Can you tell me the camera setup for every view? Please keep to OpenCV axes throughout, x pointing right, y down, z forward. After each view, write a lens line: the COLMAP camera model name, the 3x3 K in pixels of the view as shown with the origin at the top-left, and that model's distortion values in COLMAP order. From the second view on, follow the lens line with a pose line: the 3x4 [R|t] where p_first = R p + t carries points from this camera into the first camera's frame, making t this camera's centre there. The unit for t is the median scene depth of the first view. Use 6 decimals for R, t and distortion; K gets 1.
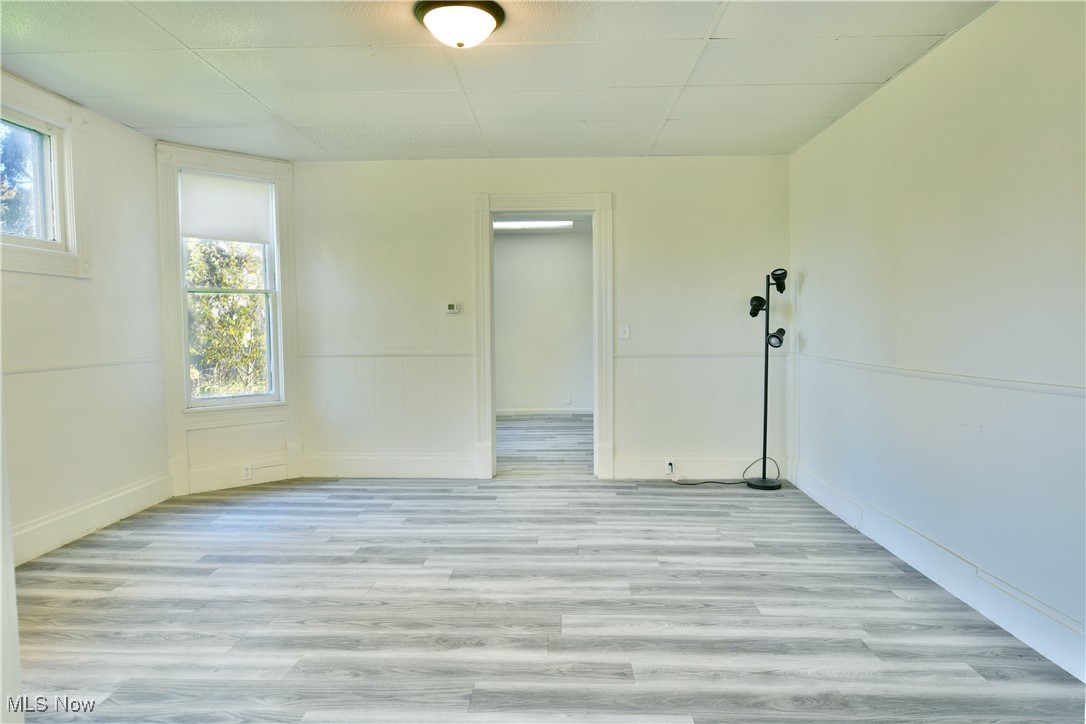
lens RADIAL K [[670.4, 0, 543.0], [0, 670.4, 362.0], [0, 0, 1]] dist [-0.001635, -0.000425]
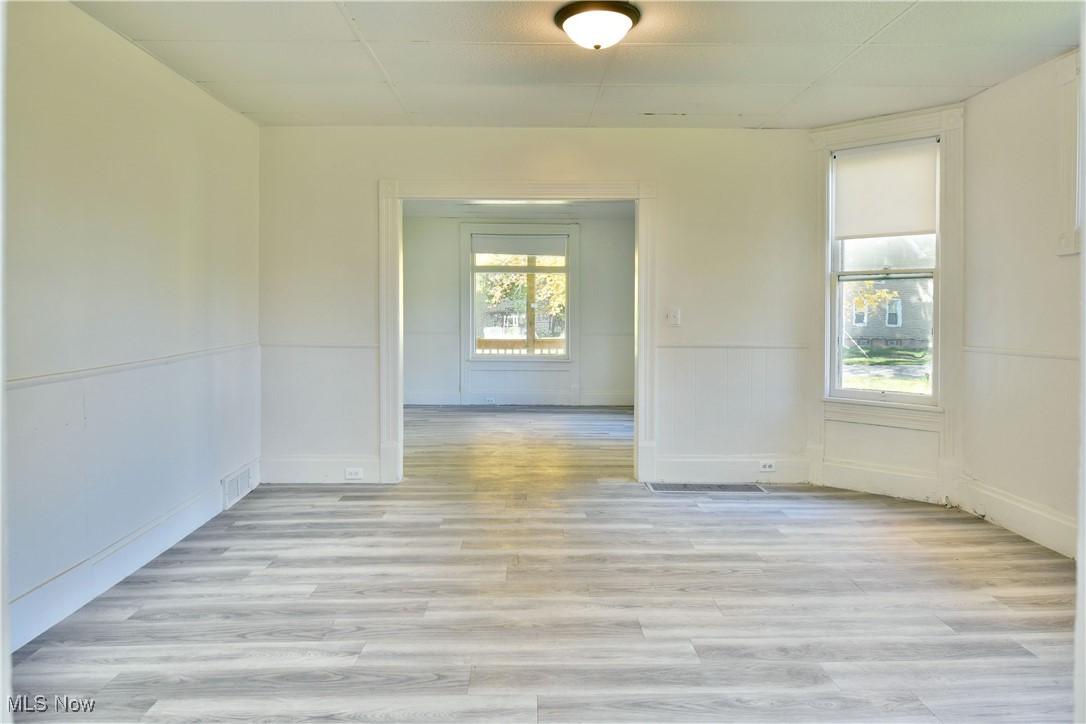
lens RADIAL K [[664.8, 0, 538.9], [0, 664.8, 343.0], [0, 0, 1]] dist [-0.012515, -0.003217]
pose [[-0.999171, 0.009521, -0.039593, 0.012197], [0.005476, 0.994866, 0.101057, -0.104741], [0.040351, 0.100757, -0.994092, 1.899757]]
